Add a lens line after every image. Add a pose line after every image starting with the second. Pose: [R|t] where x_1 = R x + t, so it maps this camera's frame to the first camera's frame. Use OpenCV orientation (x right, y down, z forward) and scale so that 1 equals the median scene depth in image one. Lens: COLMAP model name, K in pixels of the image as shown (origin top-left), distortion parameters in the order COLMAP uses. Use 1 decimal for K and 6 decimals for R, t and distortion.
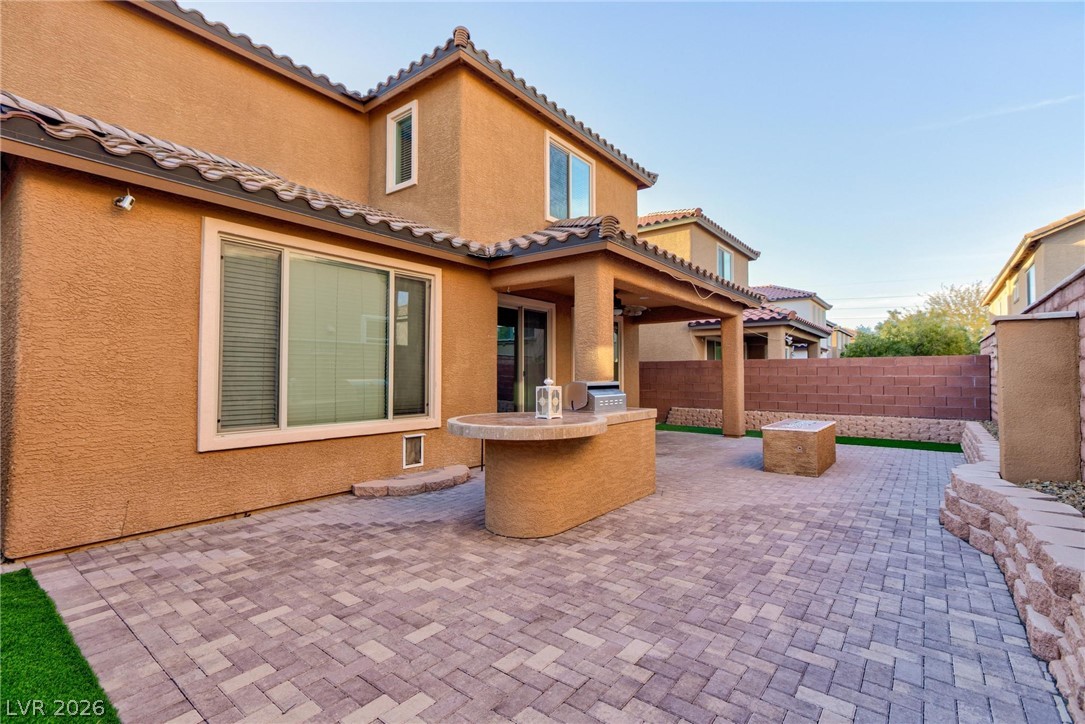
lens RADIAL K [[493.4, 0, 545.1], [0, 493.4, 362.2], [0, 0, 1]] dist [0.005244, 0.002906]
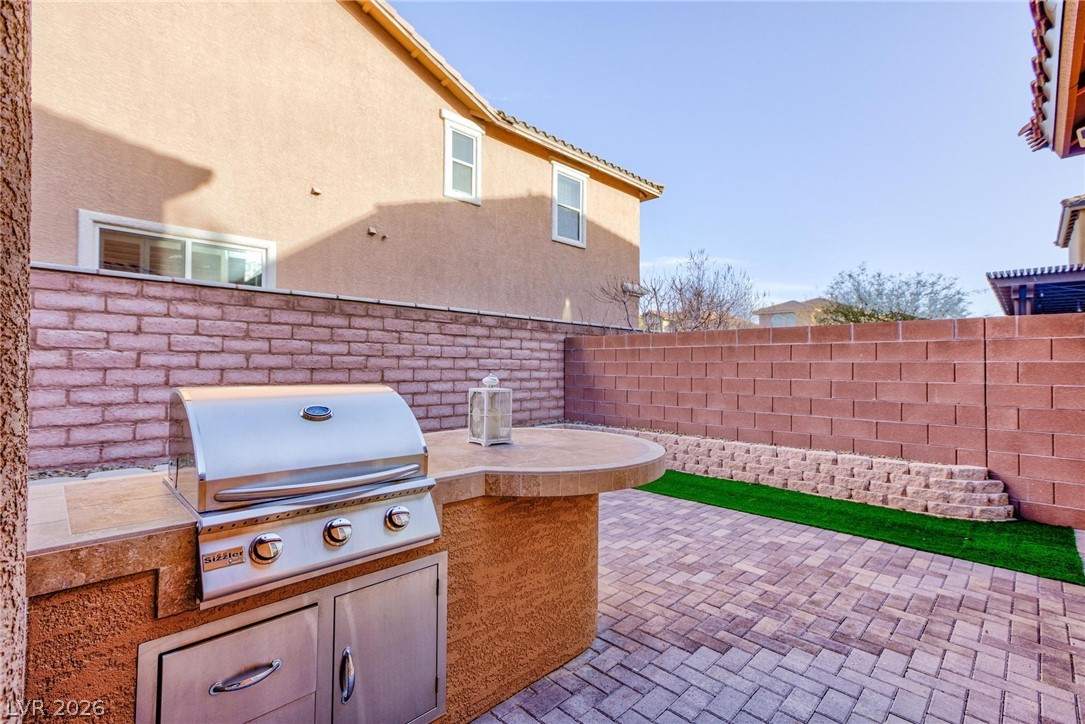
lens RADIAL K [[493.4, 0, 542.5], [0, 493.4, 357.8], [0, 0, 1]] dist [0.005244, 0.002906]
pose [[-0.993050, -0.006676, 0.117504, -0.051297], [-0.012076, 0.998901, -0.045299, 0.016246], [-0.117073, -0.046403, -0.992039, 0.667685]]
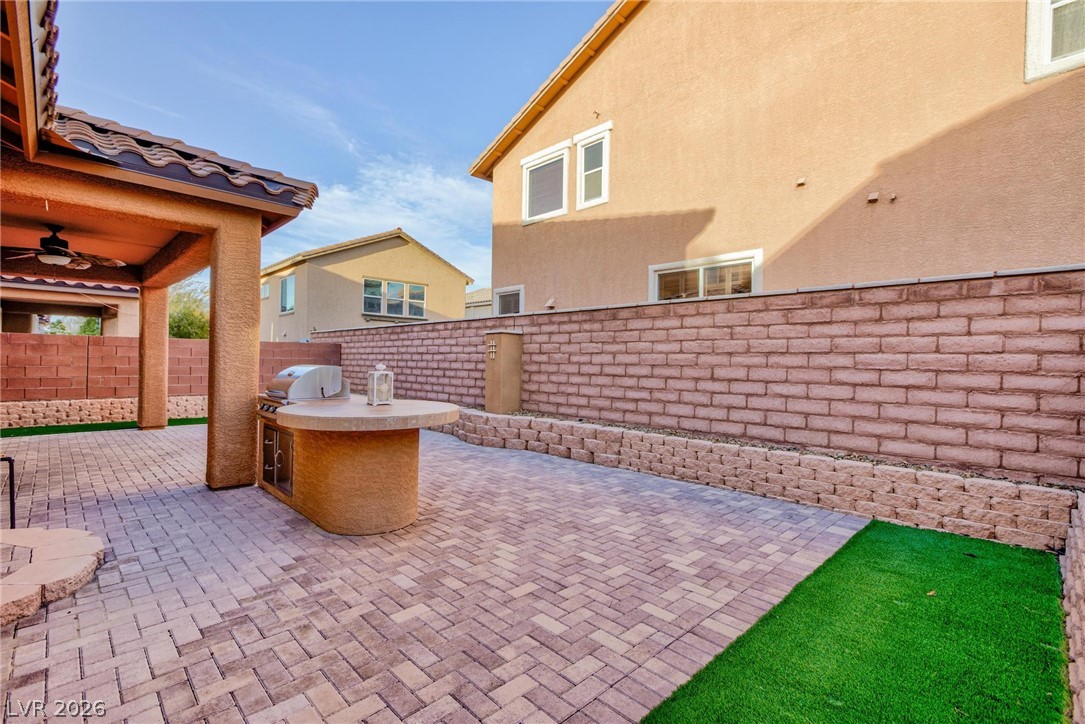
lens RADIAL K [[493.4, 0, 538.6], [0, 493.4, 357.7], [0, 0, 1]] dist [0.005244, 0.002906]
pose [[0.133426, 0.007100, 0.991033, -0.385785], [-0.039940, 0.999200, -0.001781, 0.004640], [-0.990254, -0.039344, 0.133603, 0.240090]]
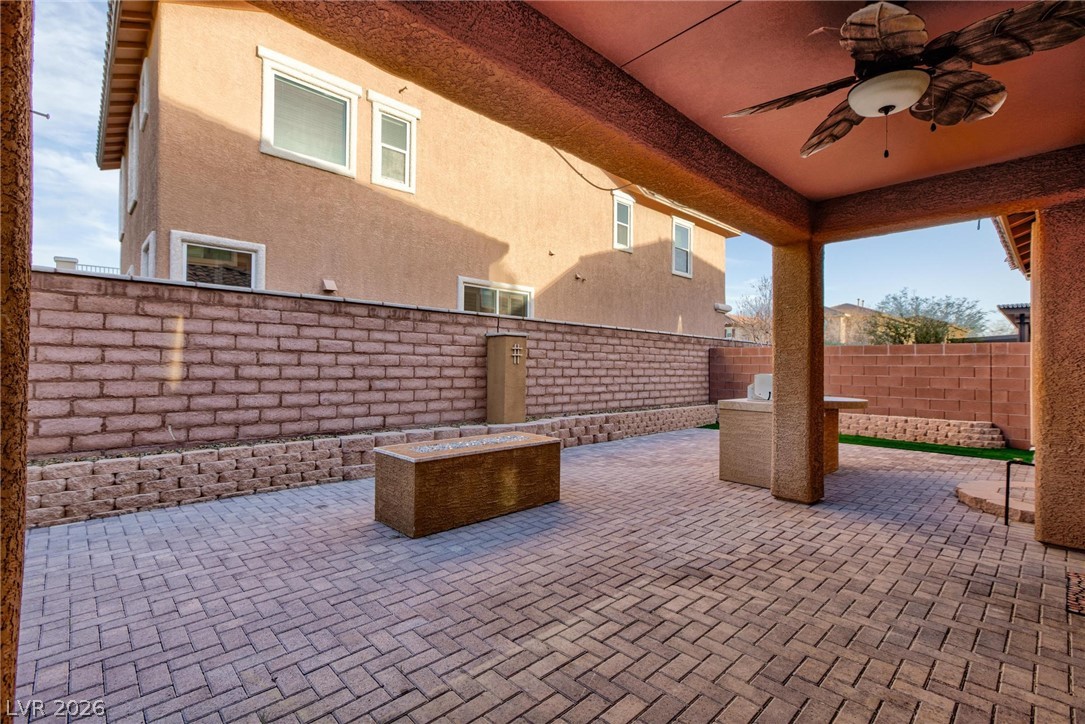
lens RADIAL K [[493.4, 0, 541.7], [0, 493.4, 358.2], [0, 0, 1]] dist [0.005244, 0.002906]
pose [[-0.989556, -0.011035, 0.143724, 0.239145], [-0.017337, 0.998939, -0.042674, 0.029778], [-0.143100, -0.044721, -0.988697, 1.120213]]
